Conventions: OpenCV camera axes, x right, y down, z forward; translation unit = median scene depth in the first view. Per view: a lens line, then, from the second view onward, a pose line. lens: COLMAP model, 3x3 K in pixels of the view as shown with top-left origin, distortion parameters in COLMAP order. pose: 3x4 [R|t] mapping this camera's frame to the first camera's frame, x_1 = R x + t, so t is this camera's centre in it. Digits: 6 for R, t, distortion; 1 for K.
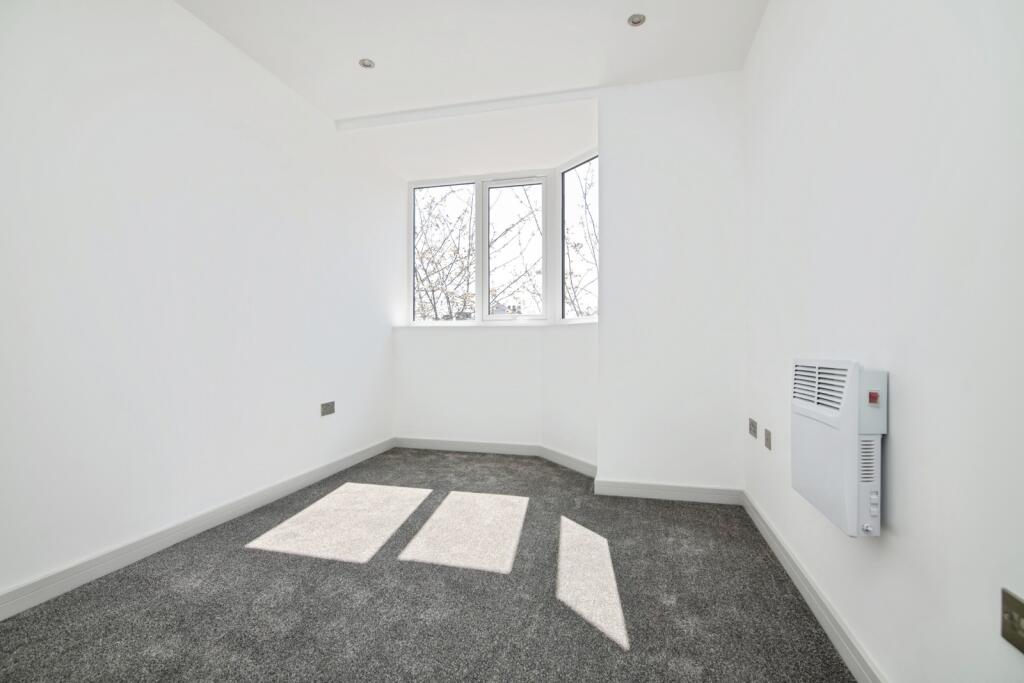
lens RADIAL K [[478.1, 0, 516.3], [0, 478.1, 340.2], [0, 0, 1]] dist [-0.013821, 0.000210]
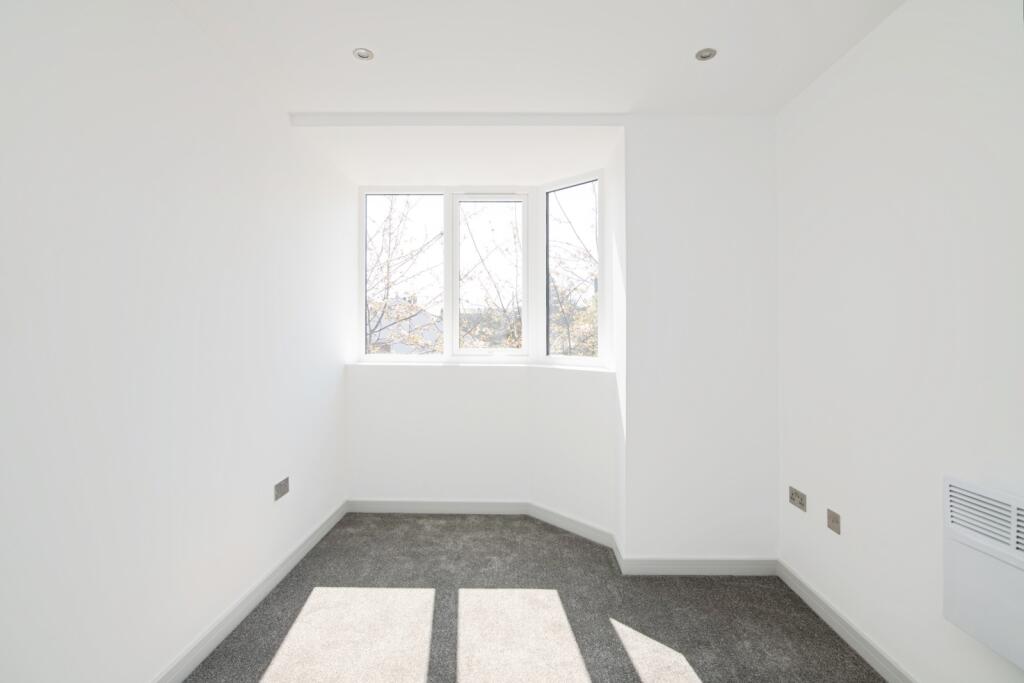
lens RADIAL K [[486.6, 0, 514.4], [0, 486.6, 325.2], [0, 0, 1]] dist [-0.014918, 0.000575]
pose [[0.971127, 0.004563, 0.238521, -0.335903], [-0.004996, 0.999987, 0.001213, -0.189845], [-0.238513, -0.002370, 0.971136, 0.236064]]
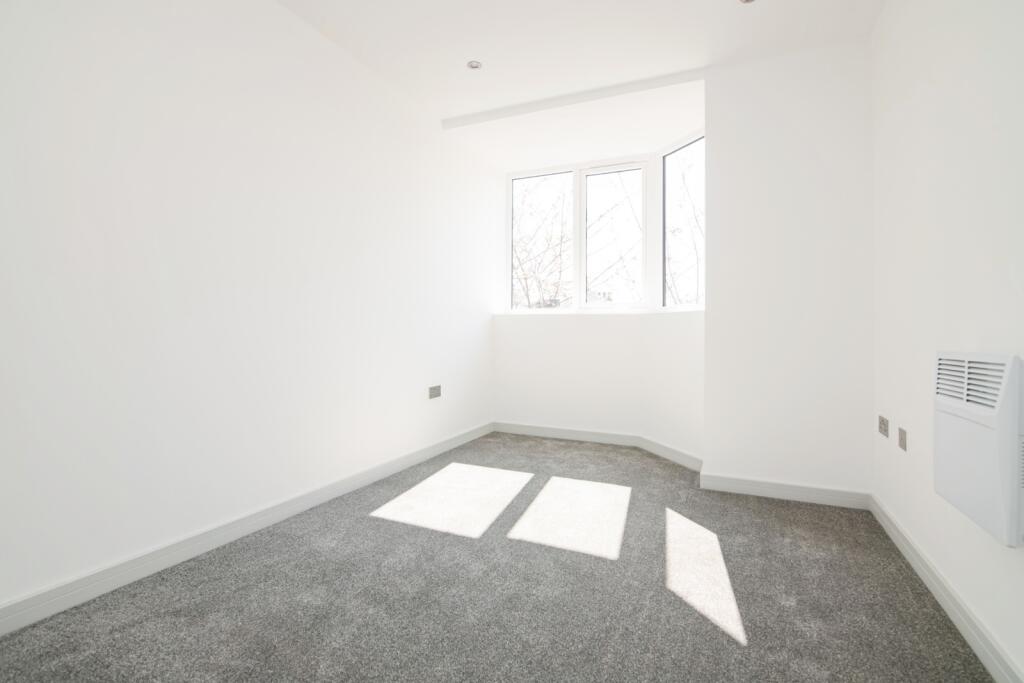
lens RADIAL K [[486.6, 0, 514.4], [0, 486.6, 325.2], [0, 0, 1]] dist [-0.014918, 0.000575]
pose [[0.983287, 0.004803, -0.181998, -0.039305], [-0.005609, 0.999977, -0.003916, -0.002836], [0.181975, 0.004872, 0.983291, -0.048805]]
